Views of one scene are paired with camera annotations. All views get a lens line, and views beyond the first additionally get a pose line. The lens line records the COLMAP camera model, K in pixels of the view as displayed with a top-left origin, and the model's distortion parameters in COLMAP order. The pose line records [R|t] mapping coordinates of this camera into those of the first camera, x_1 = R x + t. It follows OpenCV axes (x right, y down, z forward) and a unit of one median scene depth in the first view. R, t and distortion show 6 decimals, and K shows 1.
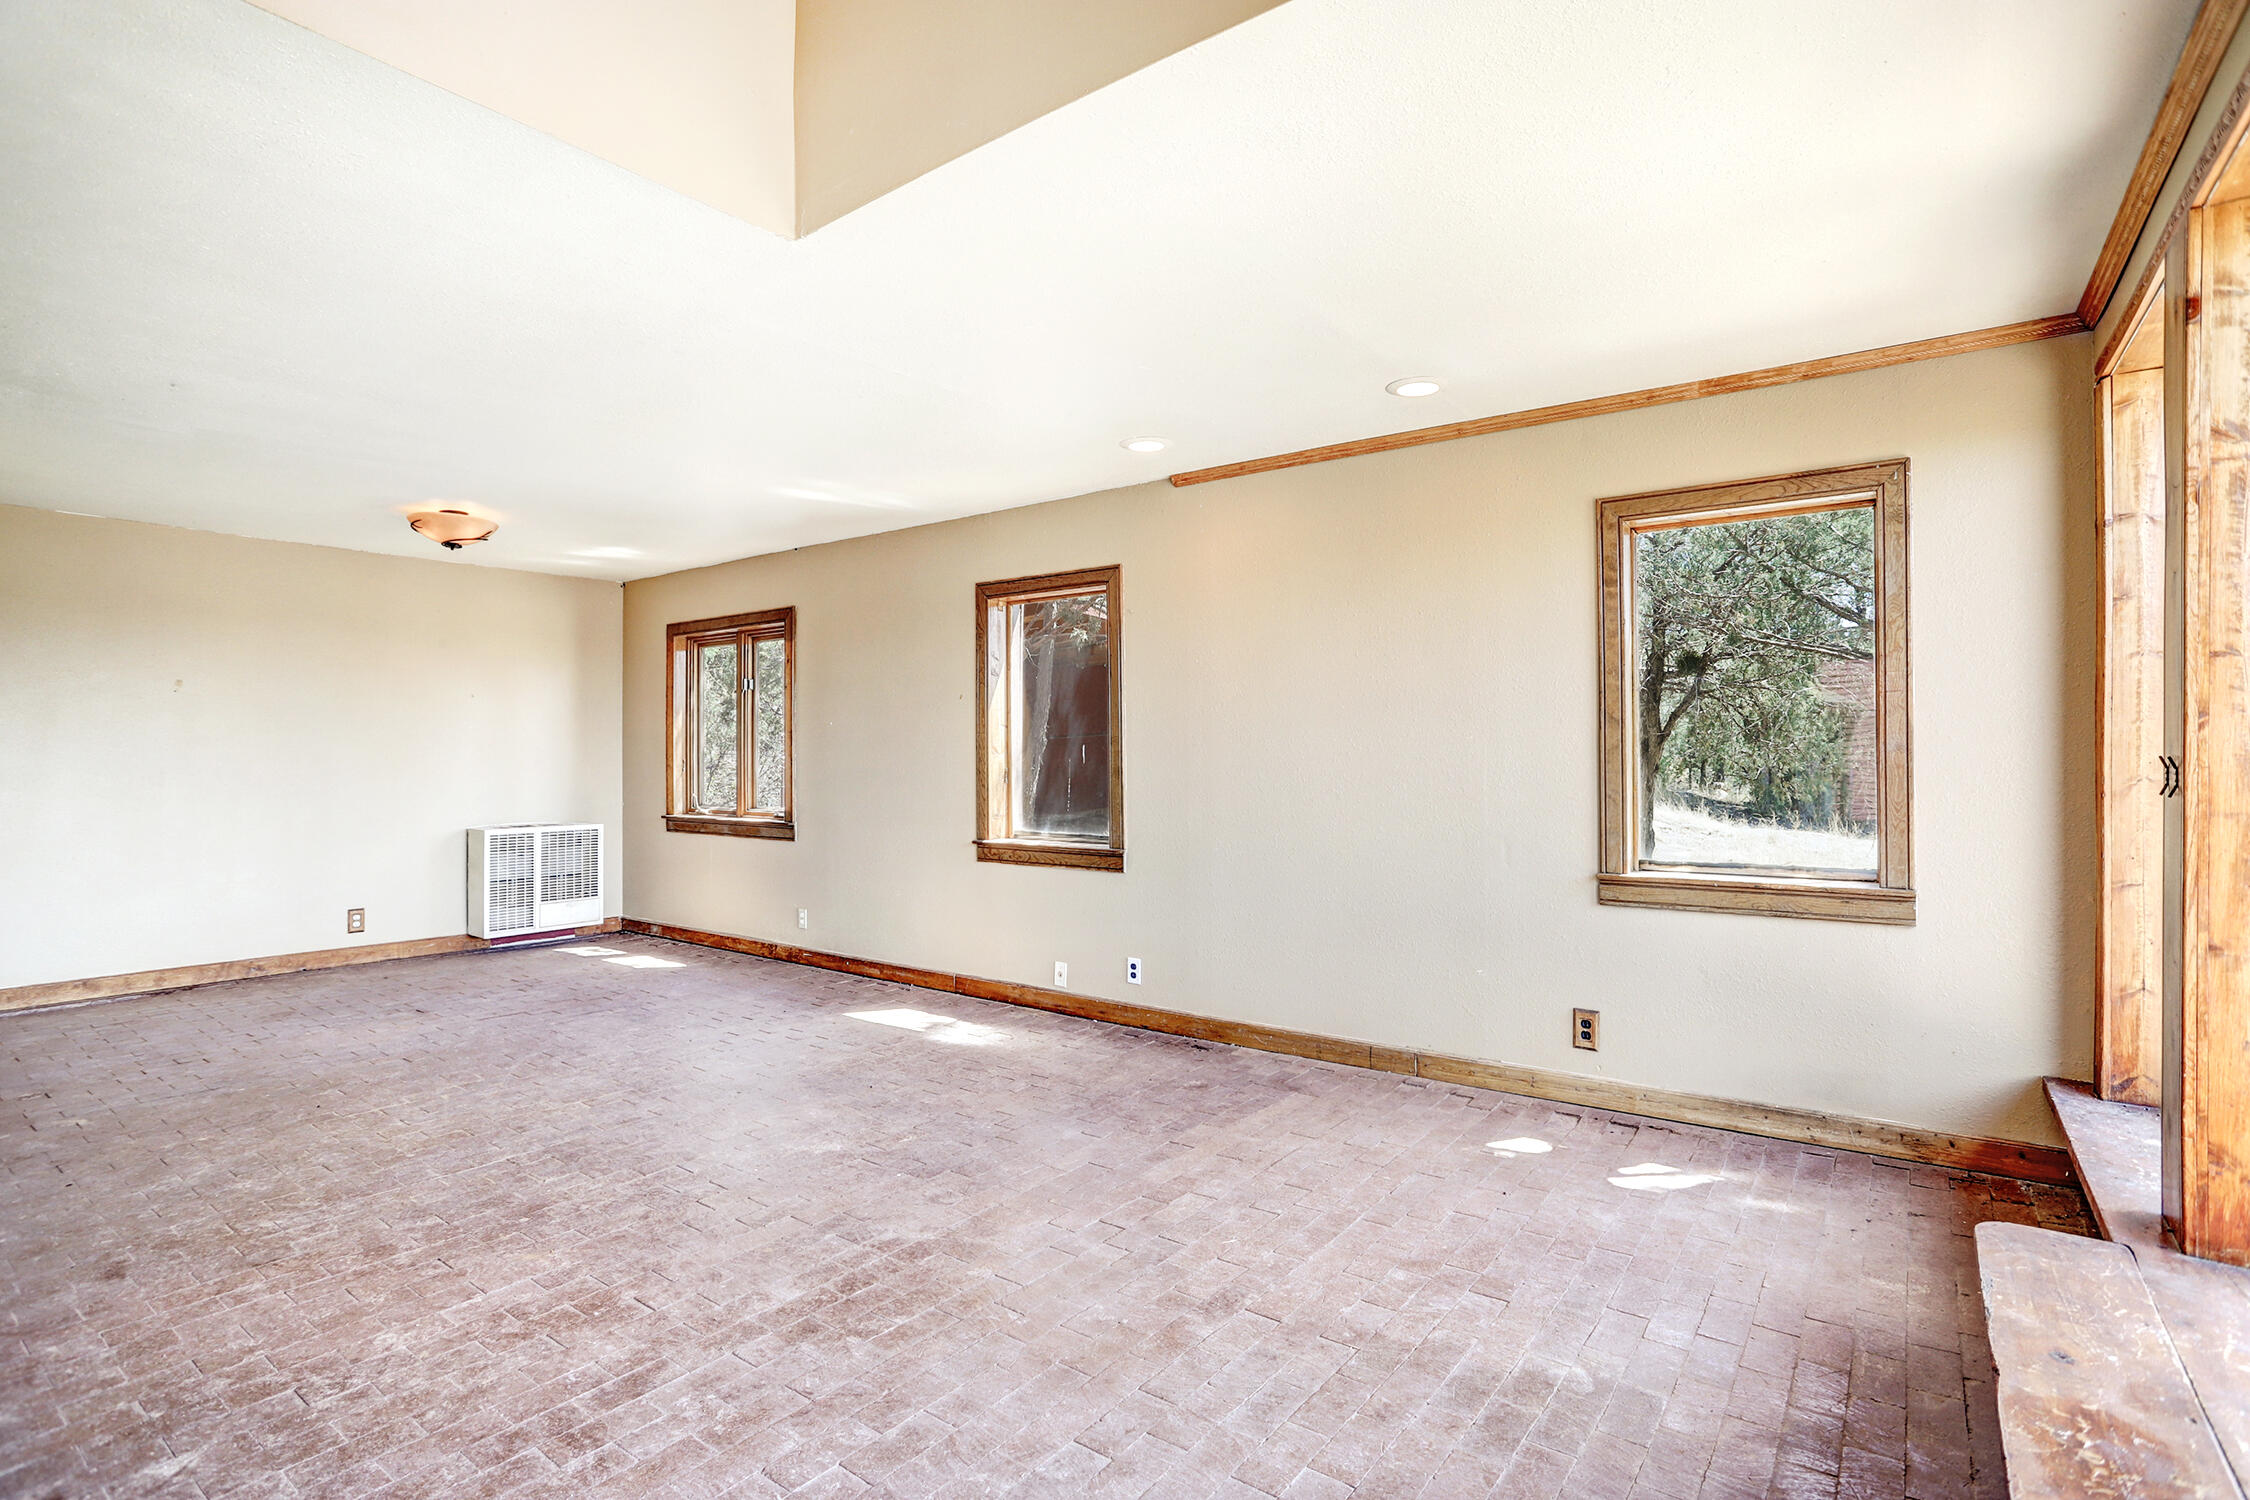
lens RADIAL K [[1091.3, 0, 1143.3], [0, 1091.3, 761.5], [0, 0, 1]] dist [-0.045364, 0.006181]
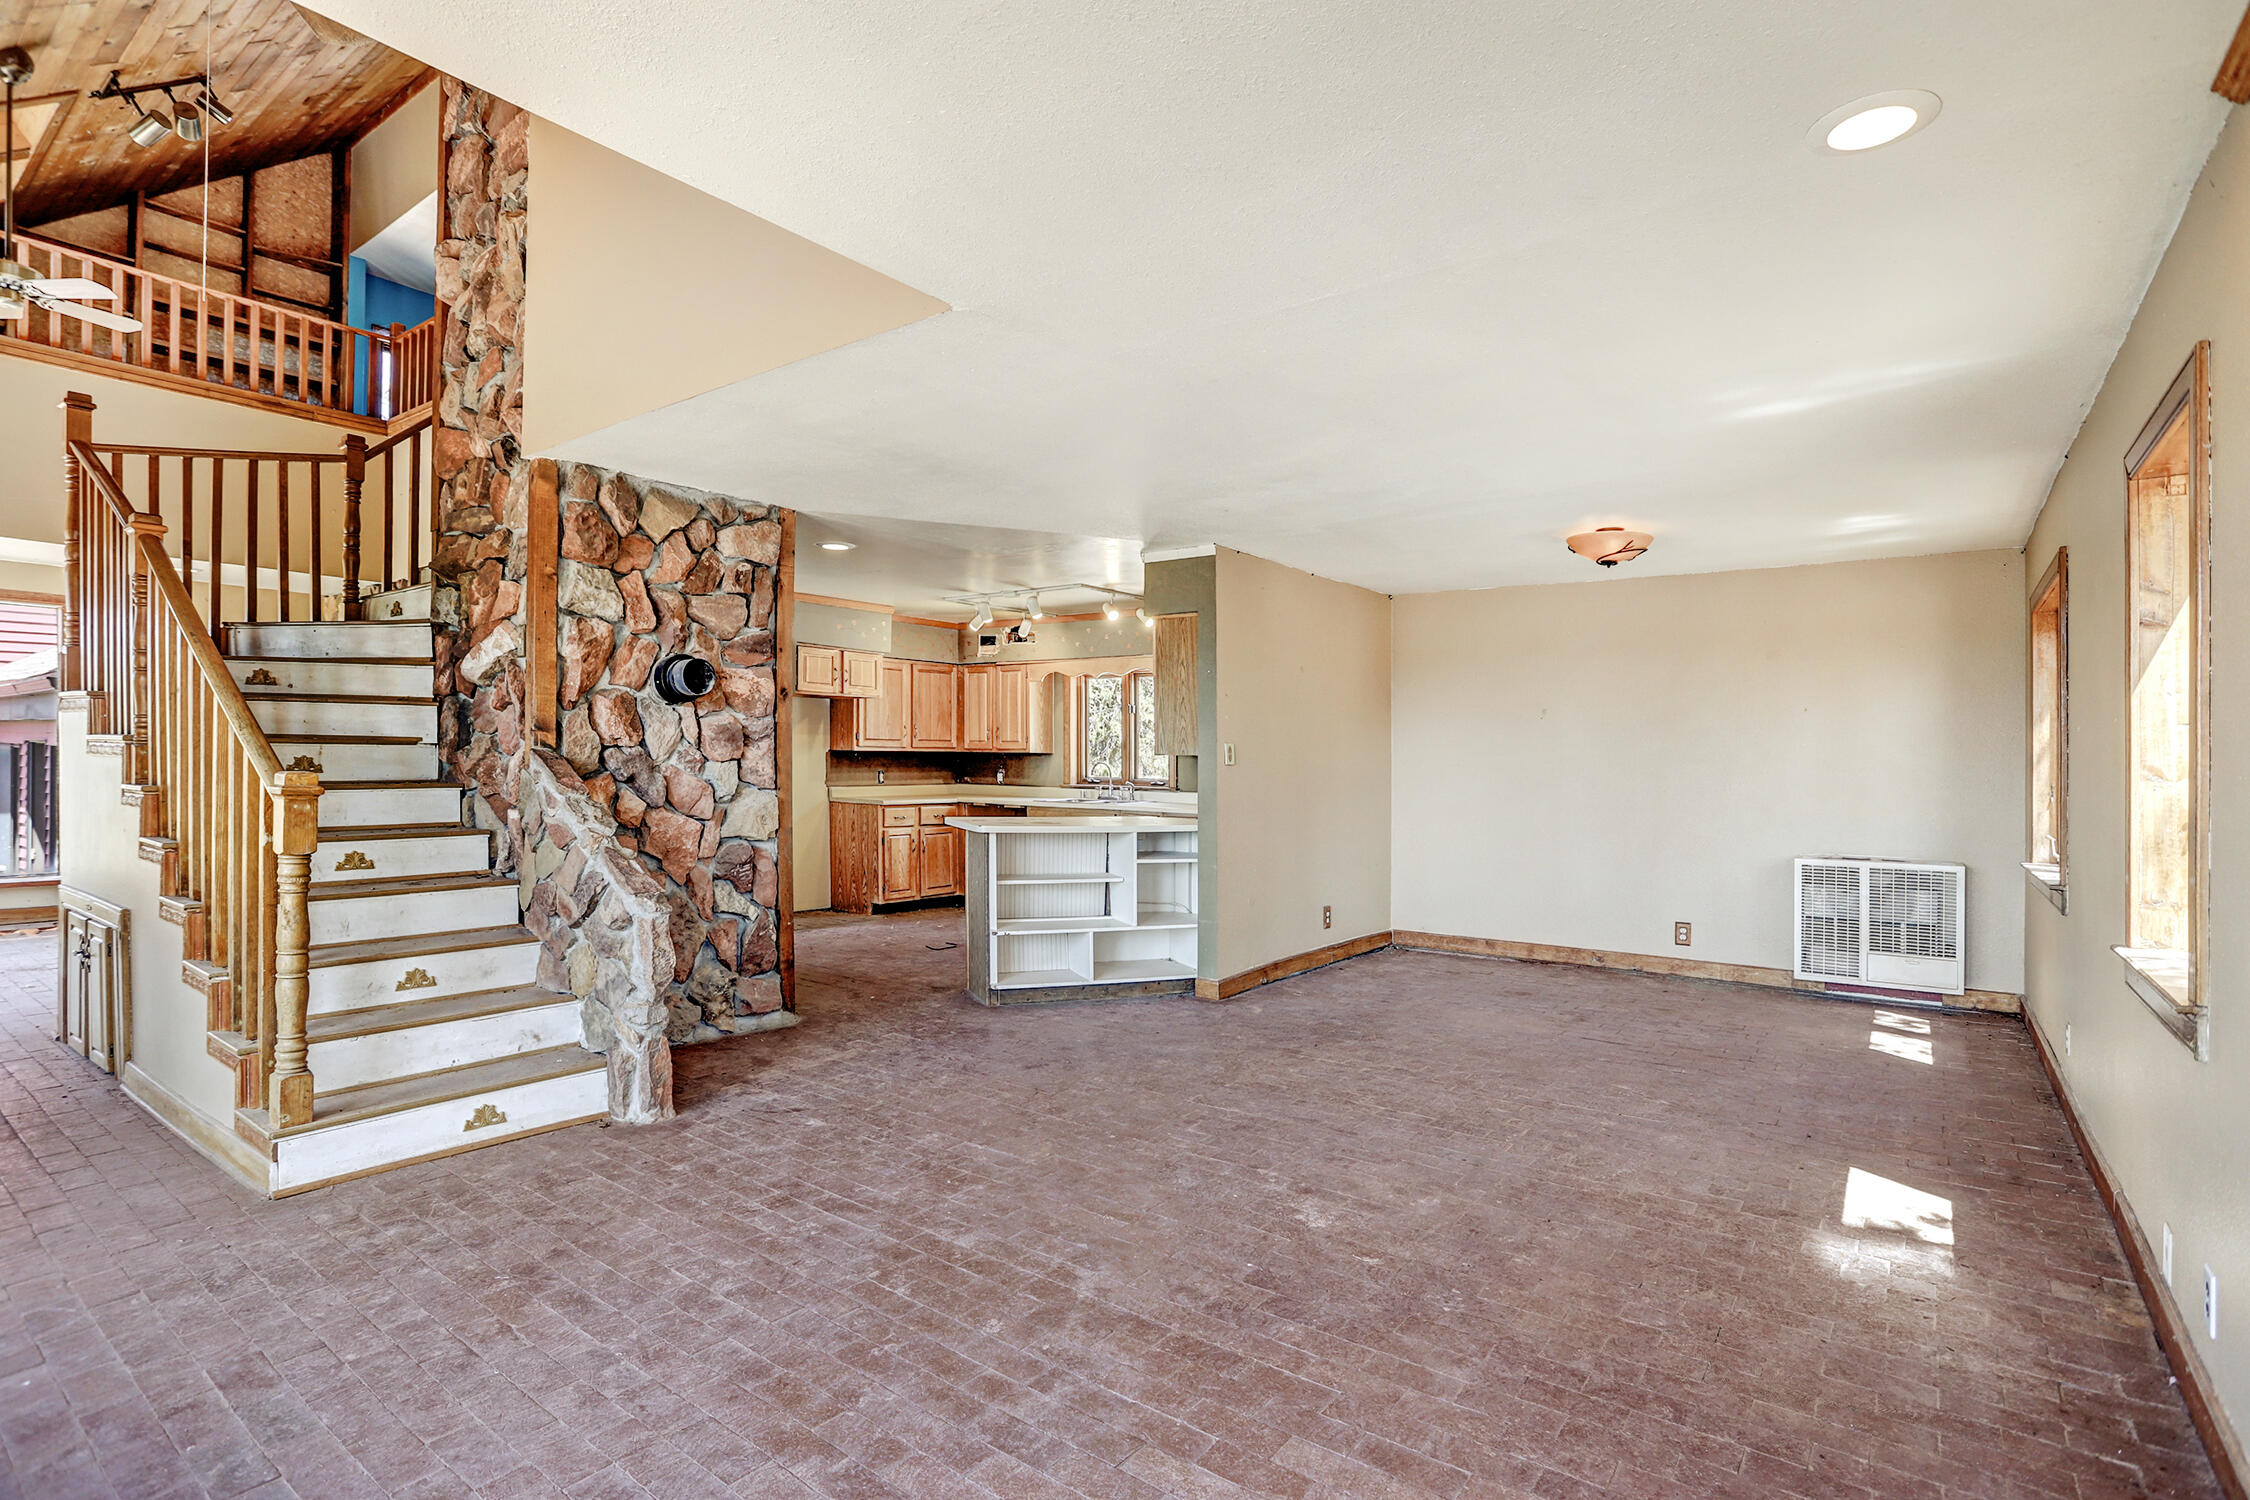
lens RADIAL K [[1091.3, 0, 1078.3], [0, 1091.3, 751.5], [0, 0, 1]] dist [-0.045364, 0.006181]
pose [[-0.024854, -0.009265, -0.999648, 0.579183], [-0.022109, 0.999718, -0.008716, -0.007706], [0.999447, 0.021884, -0.025052, 0.815807]]
